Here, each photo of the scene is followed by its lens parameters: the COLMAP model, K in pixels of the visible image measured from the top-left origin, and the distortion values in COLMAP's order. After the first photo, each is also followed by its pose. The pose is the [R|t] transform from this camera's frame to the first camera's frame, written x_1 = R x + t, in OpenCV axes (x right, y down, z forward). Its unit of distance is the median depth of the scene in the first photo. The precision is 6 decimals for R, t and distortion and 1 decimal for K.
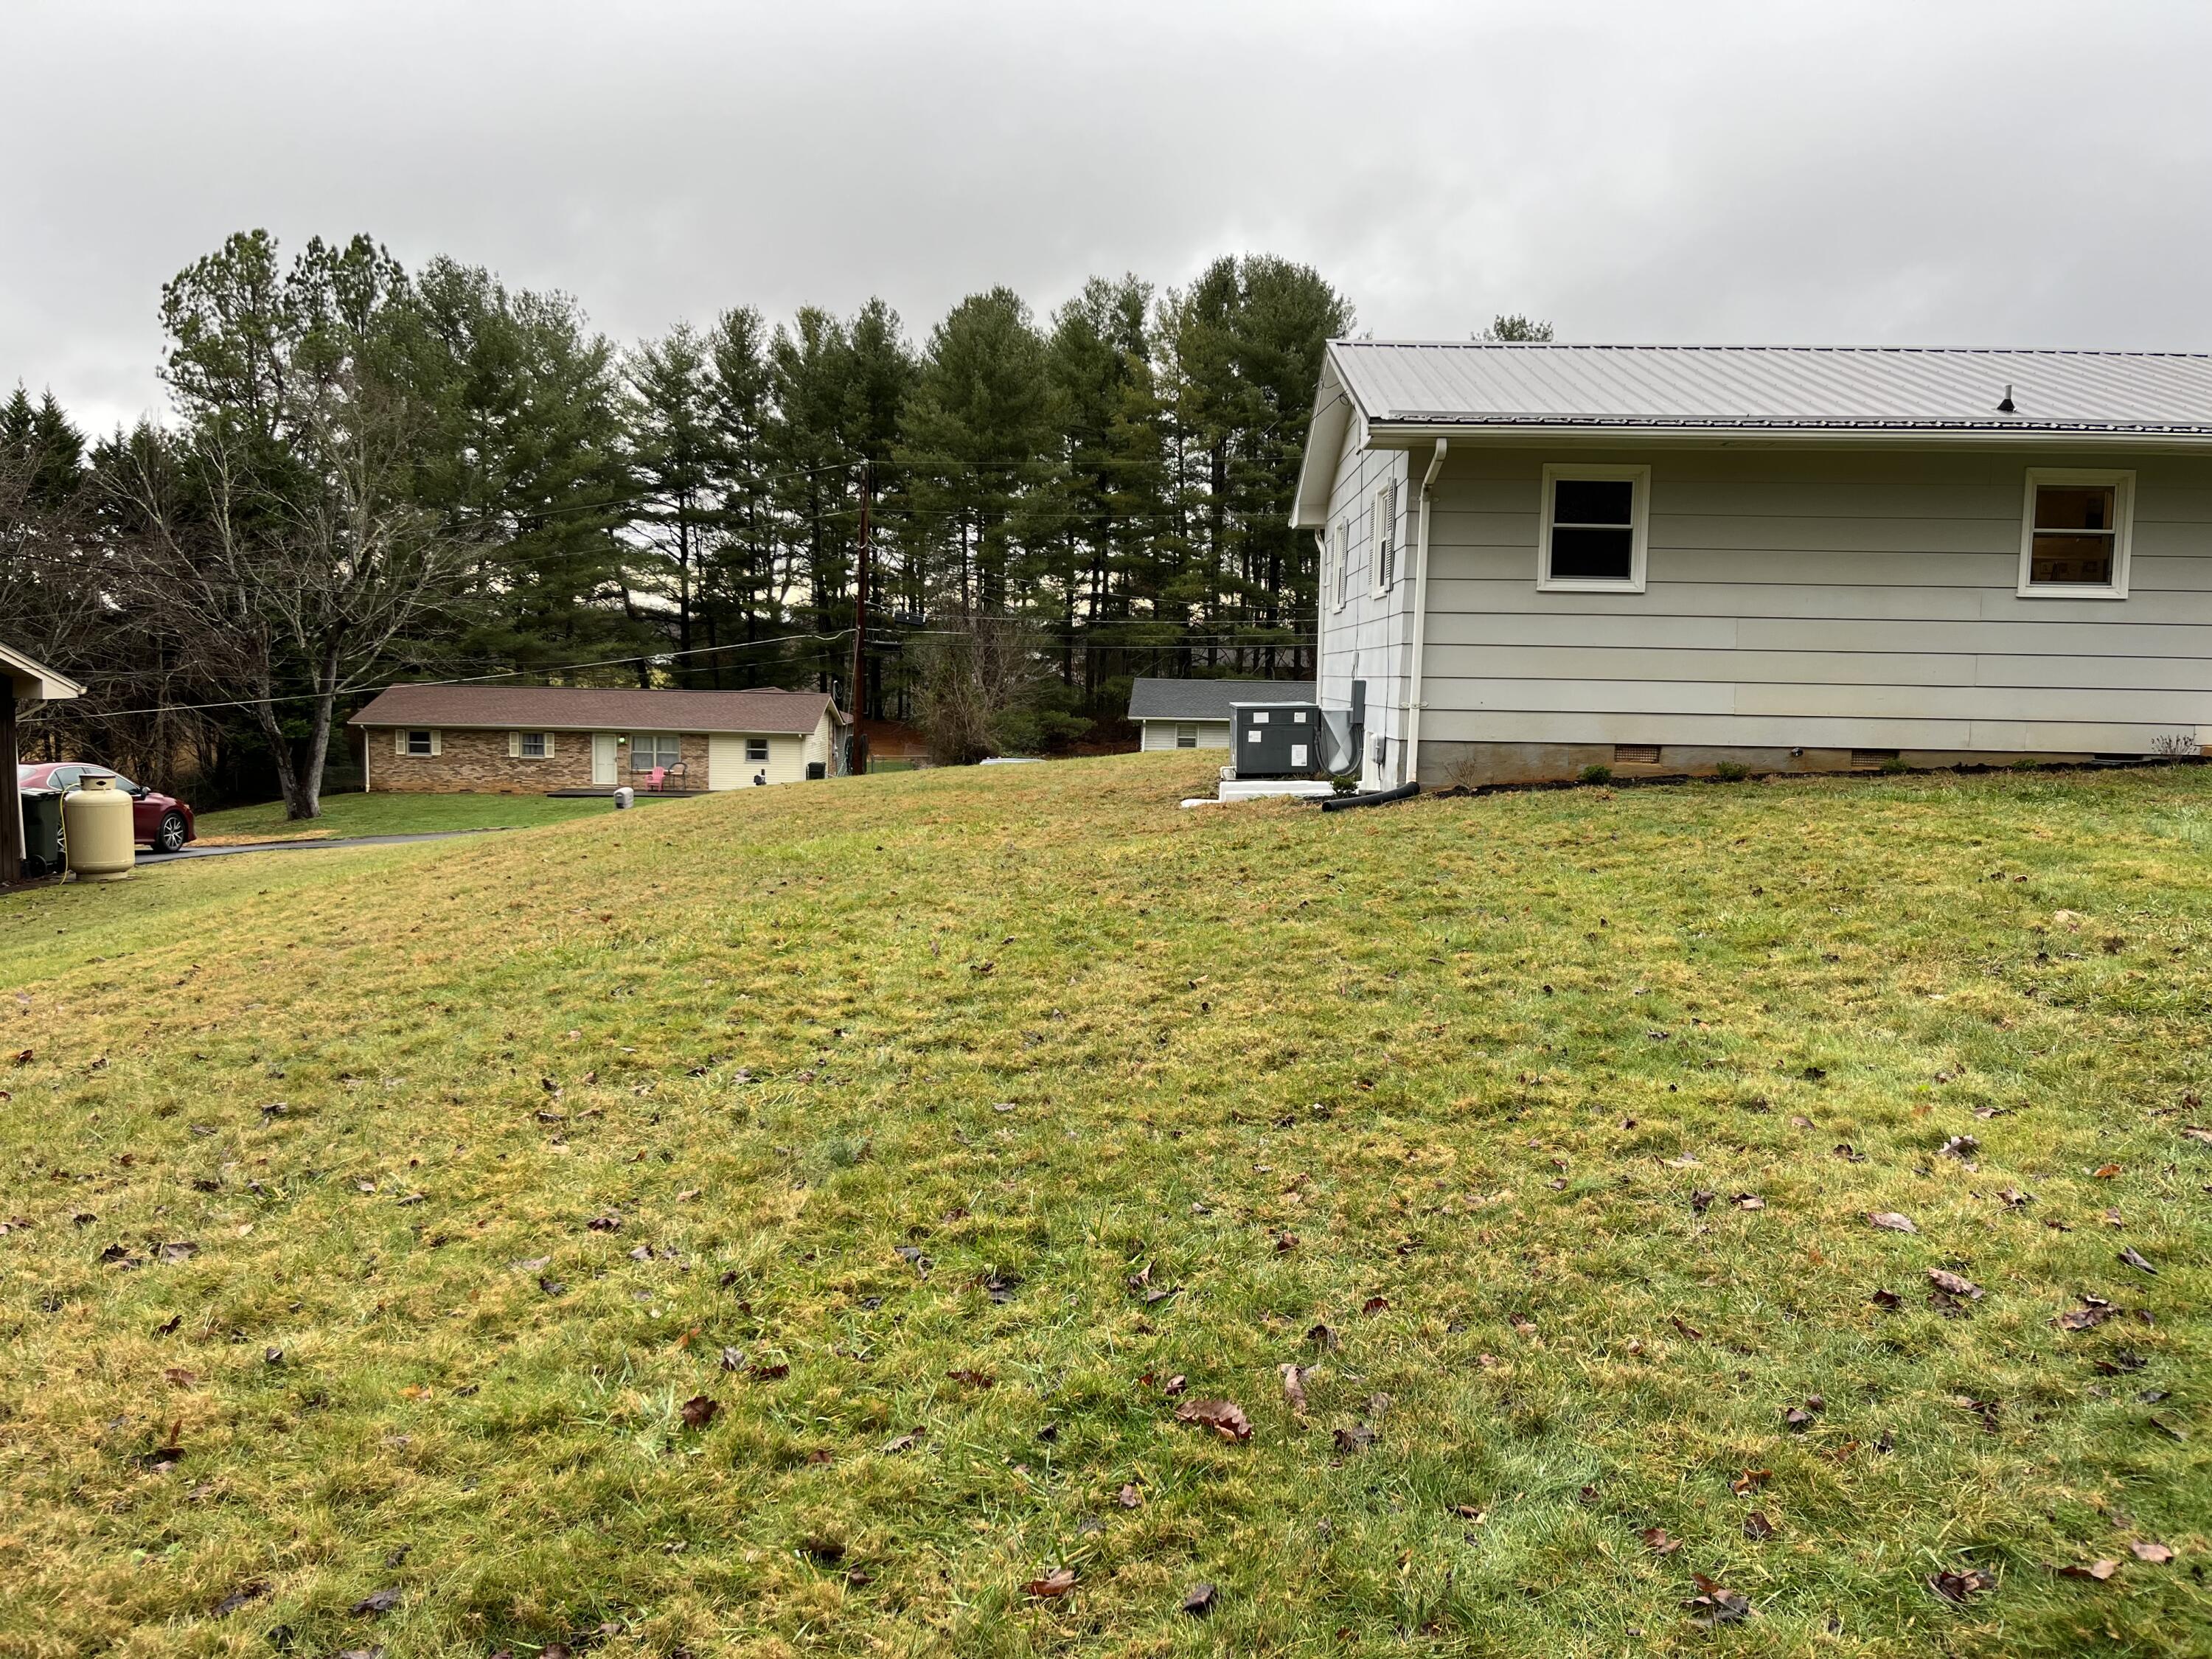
lens RADIAL K [[1674.1, 0, 1115.4], [0, 1674.1, 823.1], [0, 0, 1]] dist [0.052583, -0.063546]
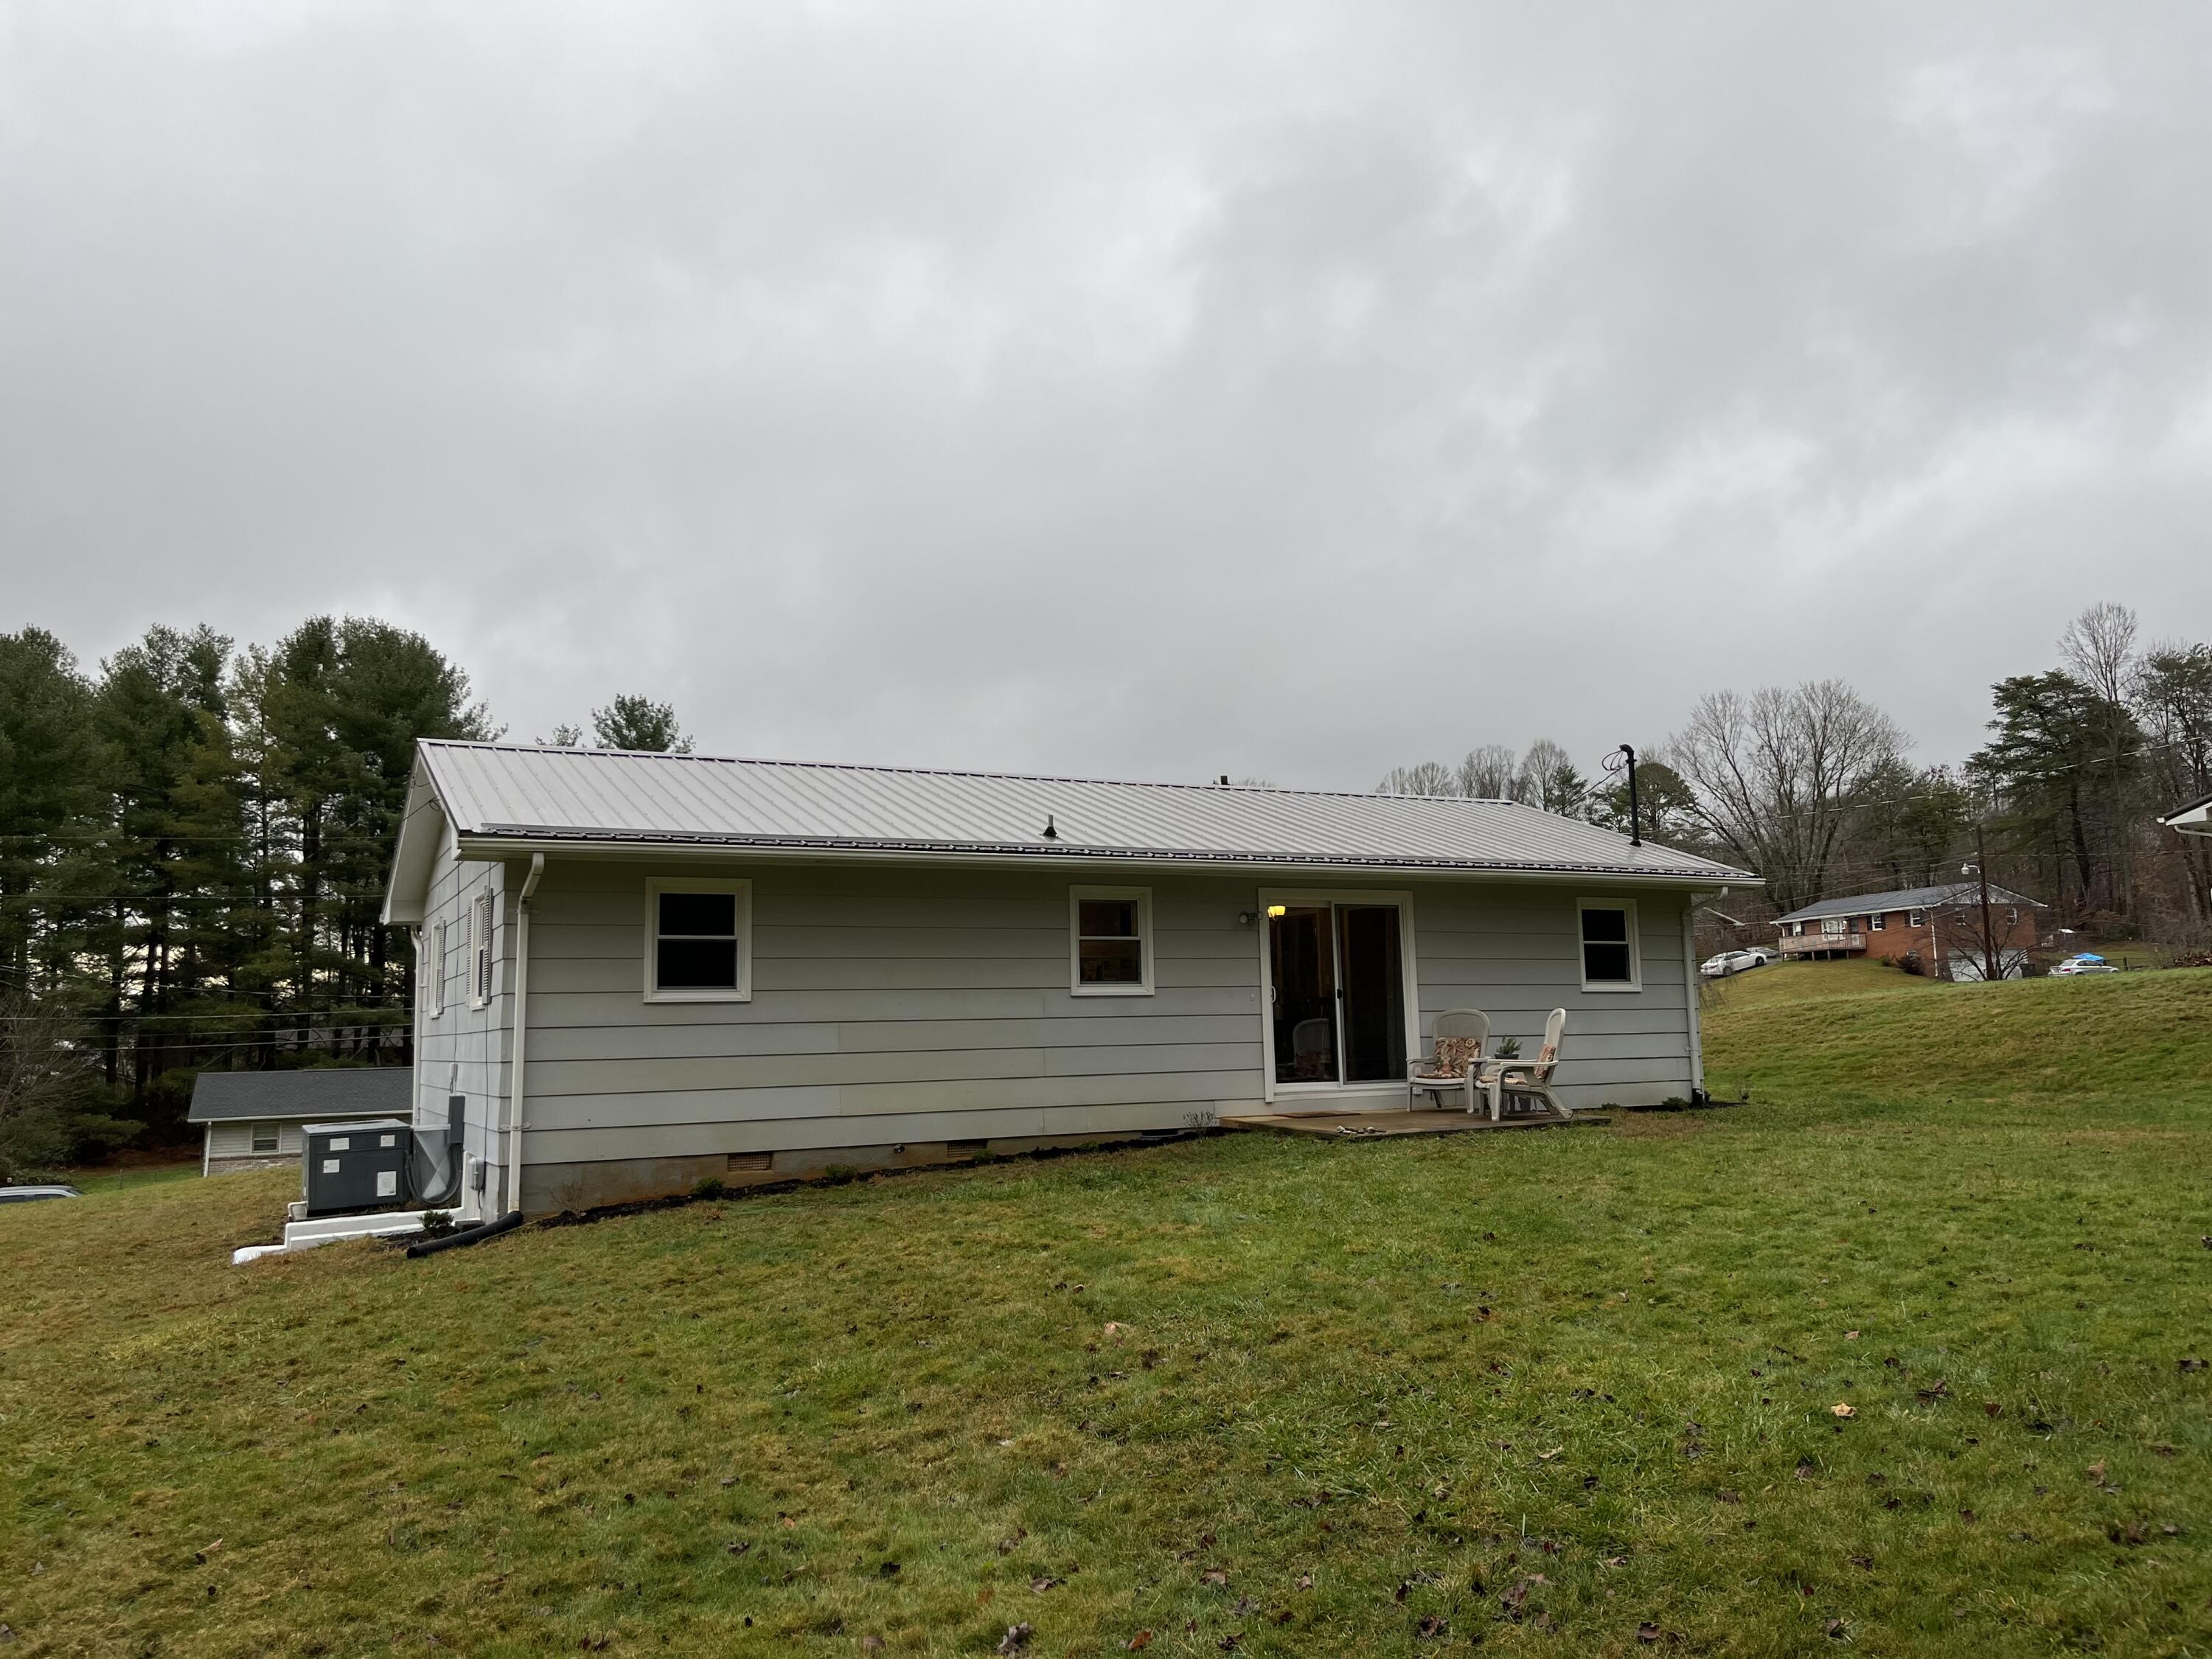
lens RADIAL K [[1675.4, 0, 1116.3], [0, 1675.4, 833.1], [0, 0, 1]] dist [0.068456, -0.095132]
pose [[0.876274, 0.020024, 0.481398, 0.014798], [0.080603, 0.978964, -0.187439, -0.027306], [-0.475024, 0.203050, 0.856226, -0.002168]]
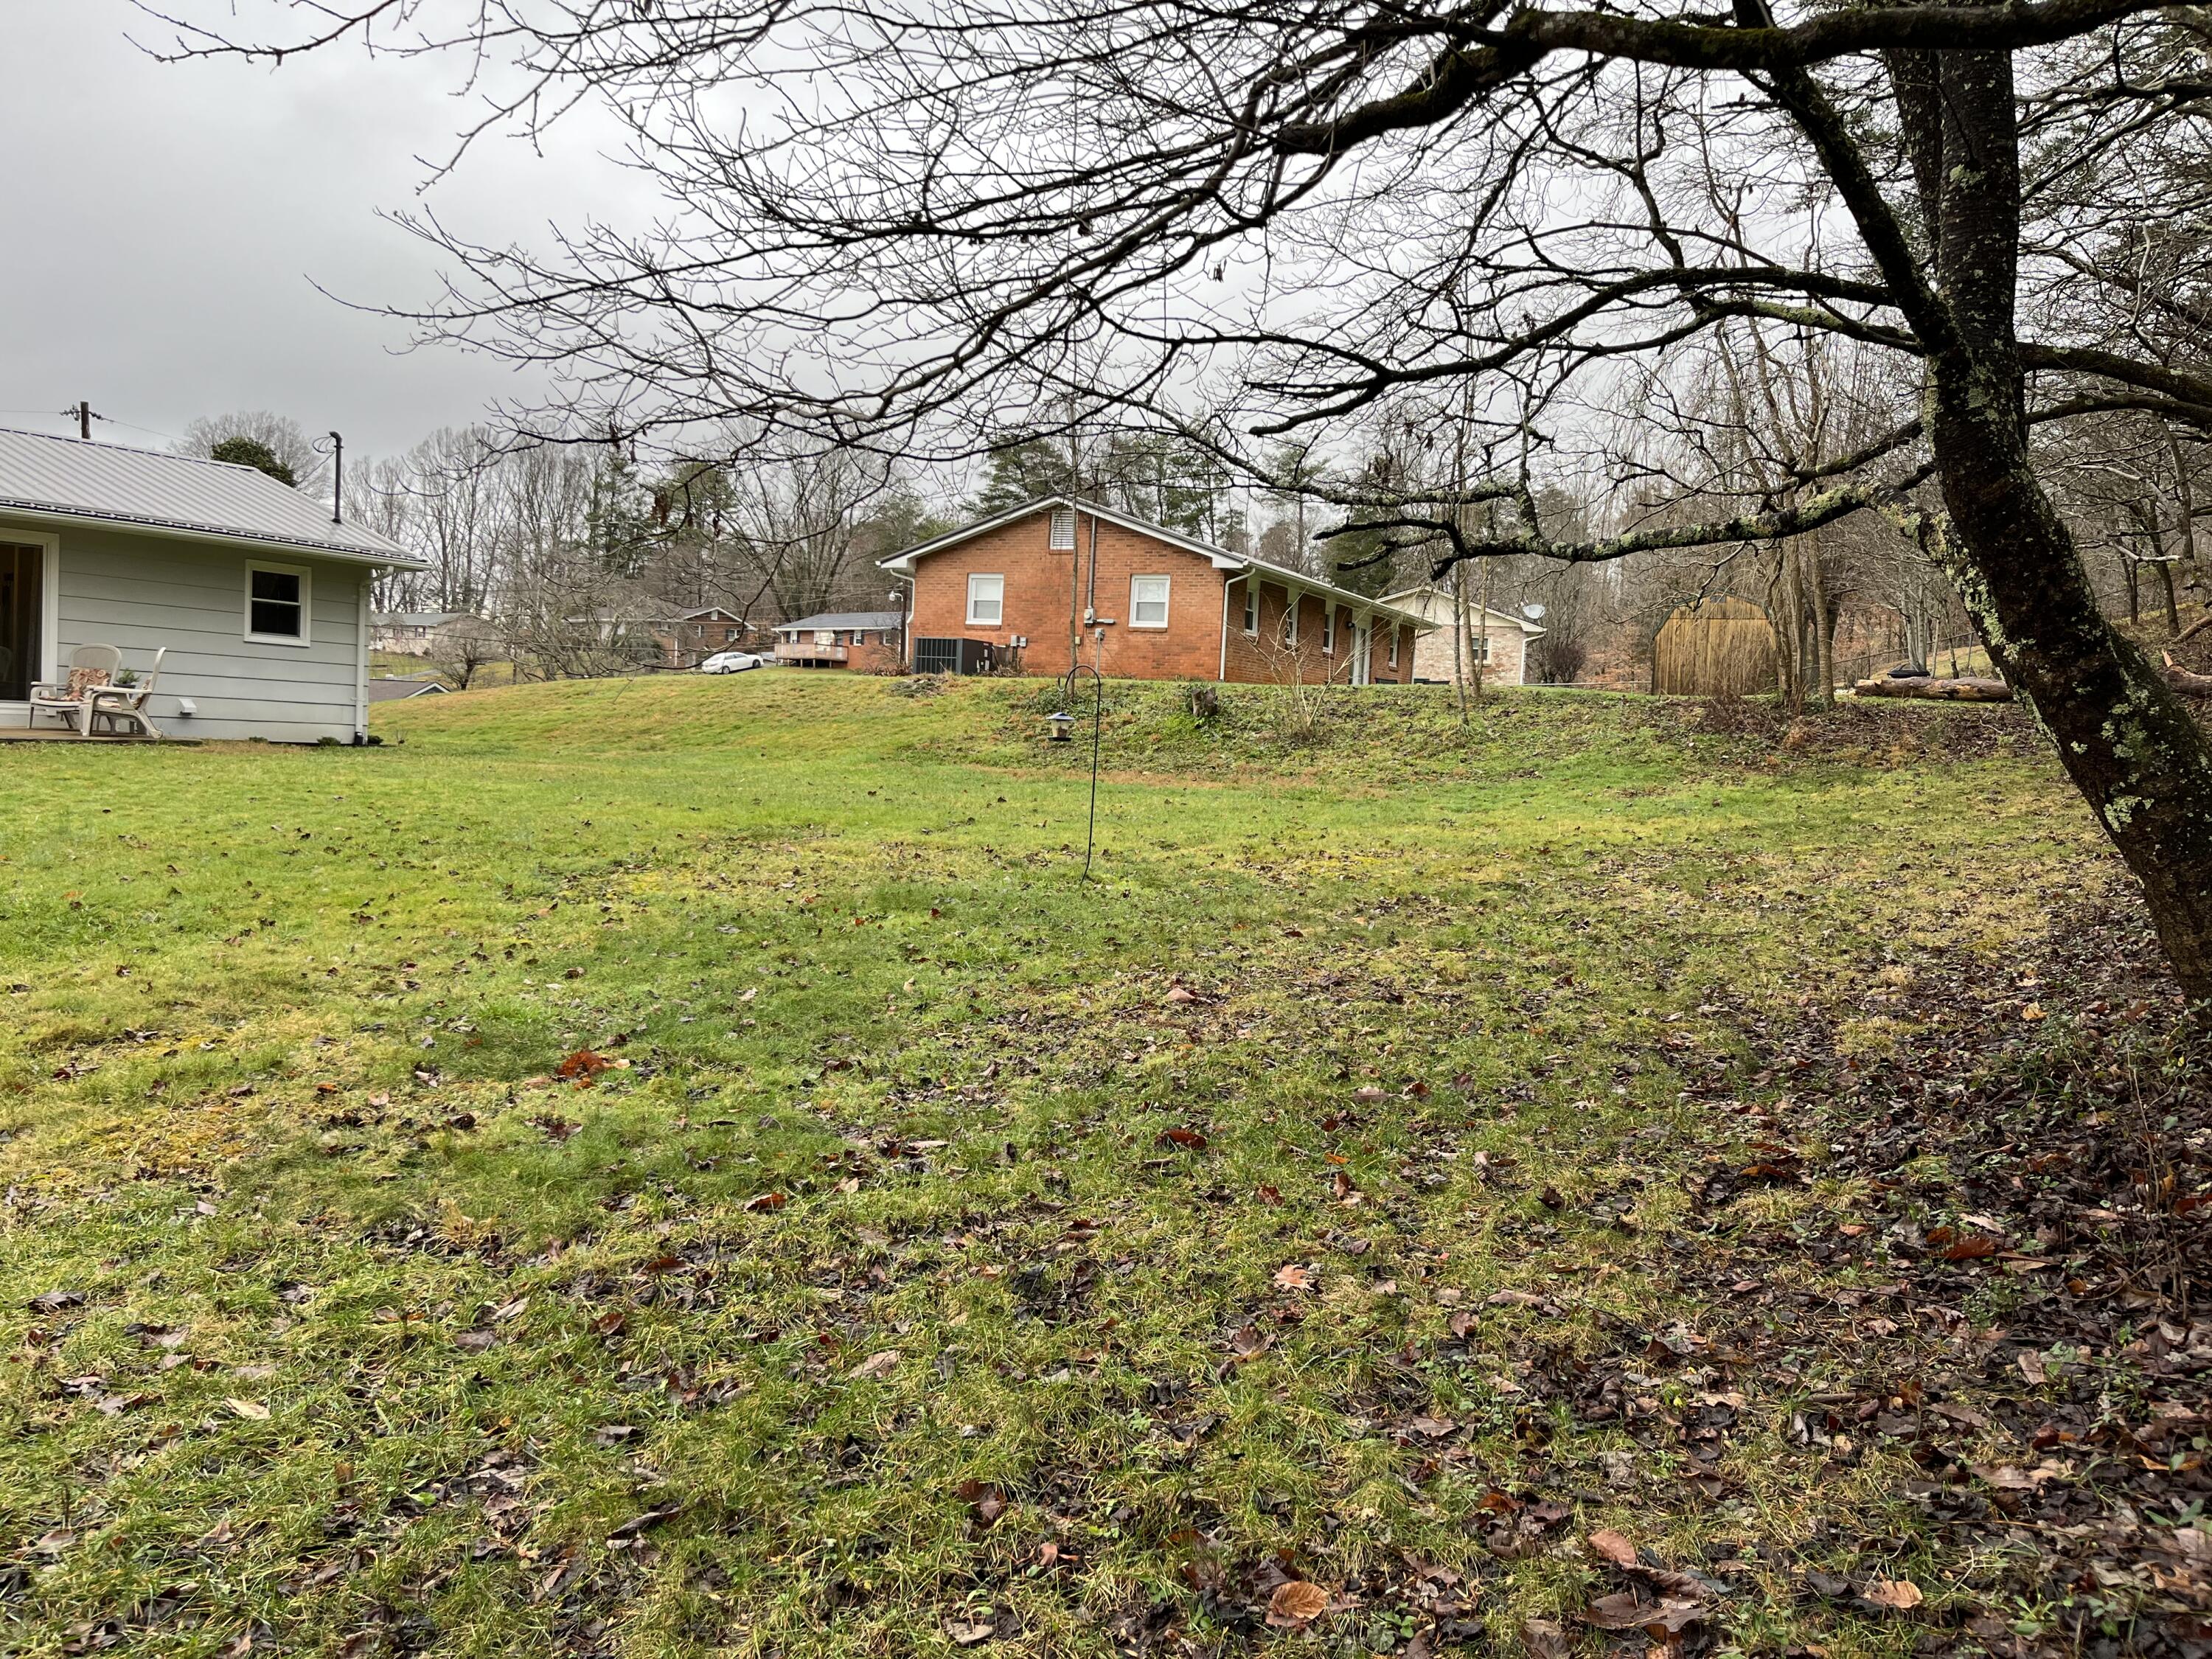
lens RADIAL K [[1675.4, 0, 1116.3], [0, 1675.4, 833.1], [0, 0, 1]] dist [0.068456, -0.095132]
pose [[0.512644, -0.039075, 0.857712, 0.050360], [0.035735, 0.999069, 0.024157, 0.042276], [-0.857857, 0.018266, 0.513563, -0.490534]]
